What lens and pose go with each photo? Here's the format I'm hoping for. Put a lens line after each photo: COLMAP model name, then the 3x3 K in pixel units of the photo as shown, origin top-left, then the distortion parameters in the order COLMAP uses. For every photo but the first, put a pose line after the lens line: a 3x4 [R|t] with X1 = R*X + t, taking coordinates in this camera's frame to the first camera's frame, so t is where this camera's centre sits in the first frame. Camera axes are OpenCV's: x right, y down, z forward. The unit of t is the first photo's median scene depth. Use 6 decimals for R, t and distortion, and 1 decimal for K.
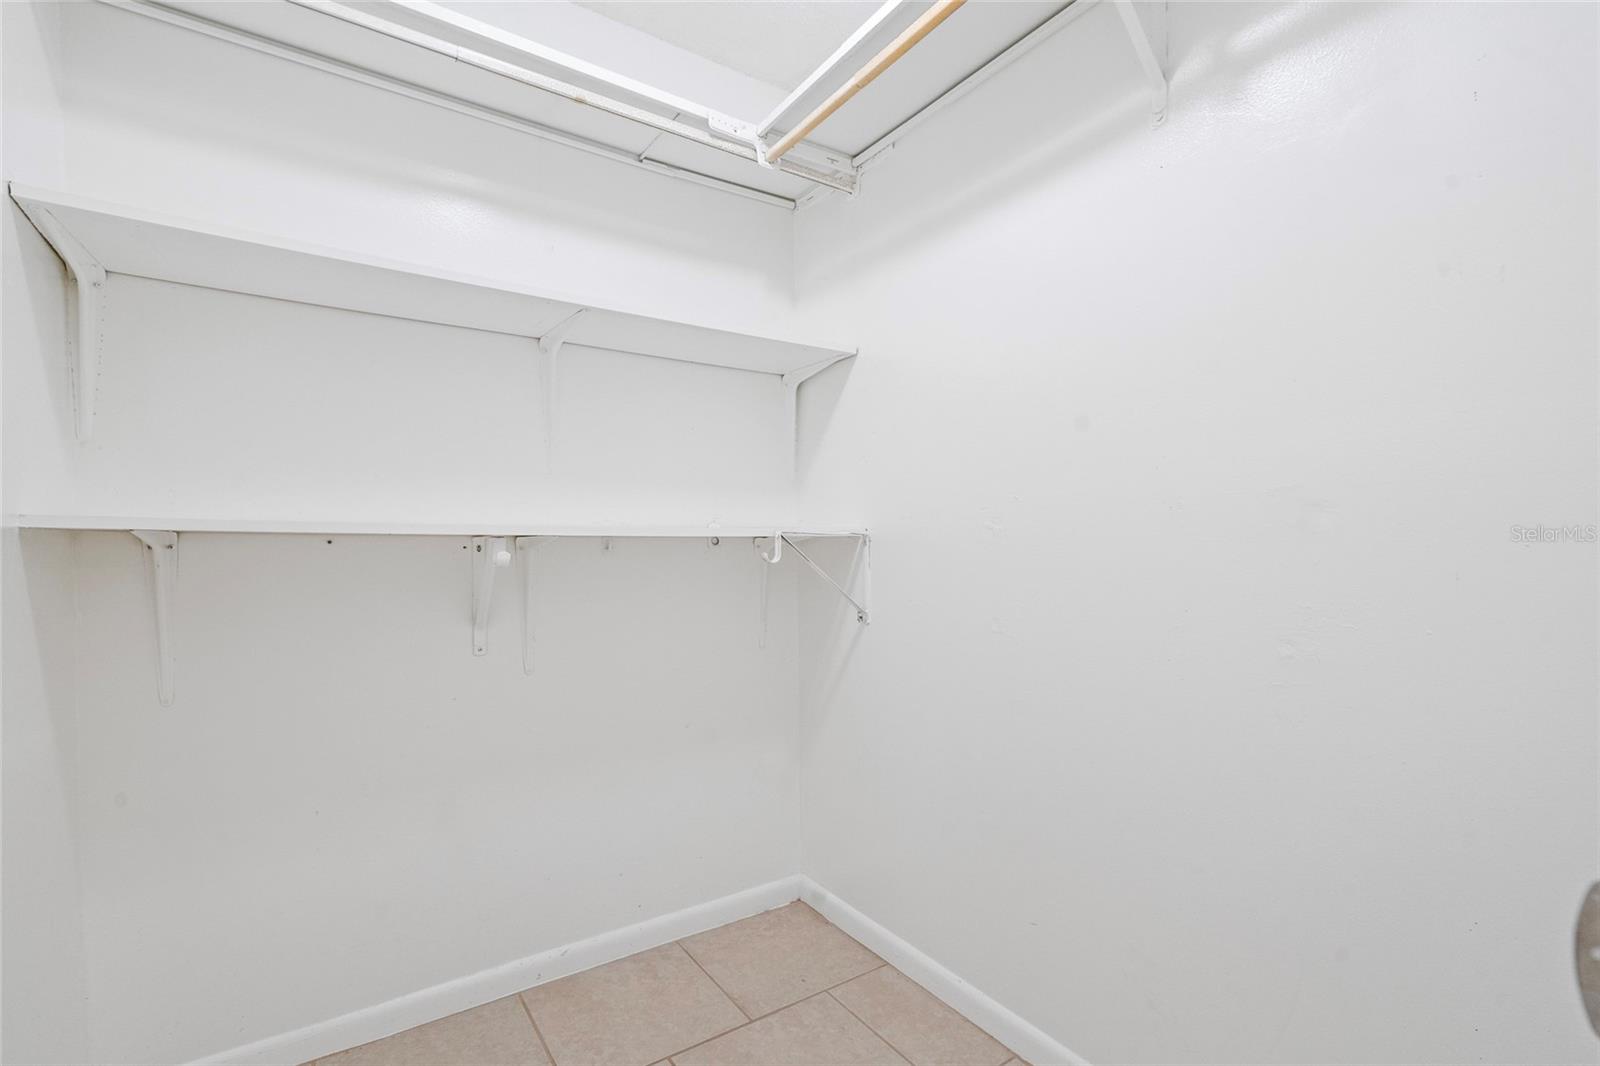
lens RADIAL K [[735.1, 0, 802.4], [0, 735.1, 538.9], [0, 0, 1]] dist [0.000660, 0.000259]
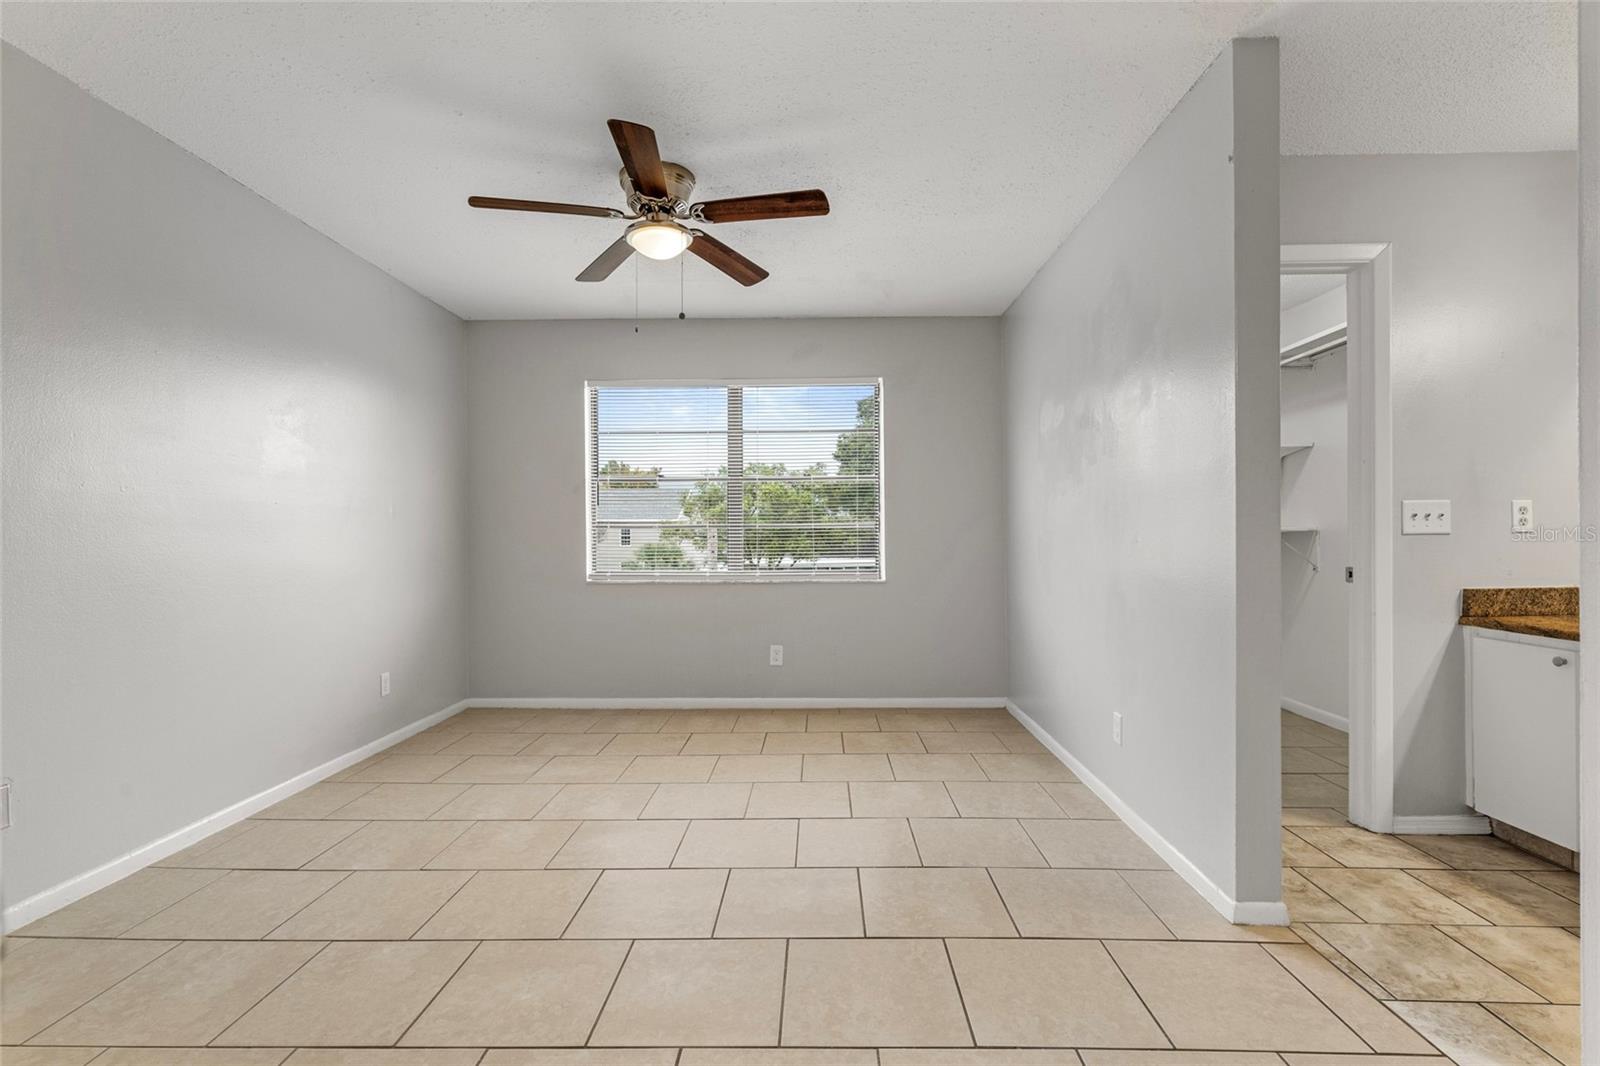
lens RADIAL K [[735.1, 0, 803.9], [0, 735.1, 536.2], [0, 0, 1]] dist [0.000660, 0.000259]
pose [[0.817507, 0.005506, -0.575892, 0.096442], [0.002502, 0.999911, 0.013112, -0.020010], [0.575913, -0.012160, 0.817421, -1.613345]]
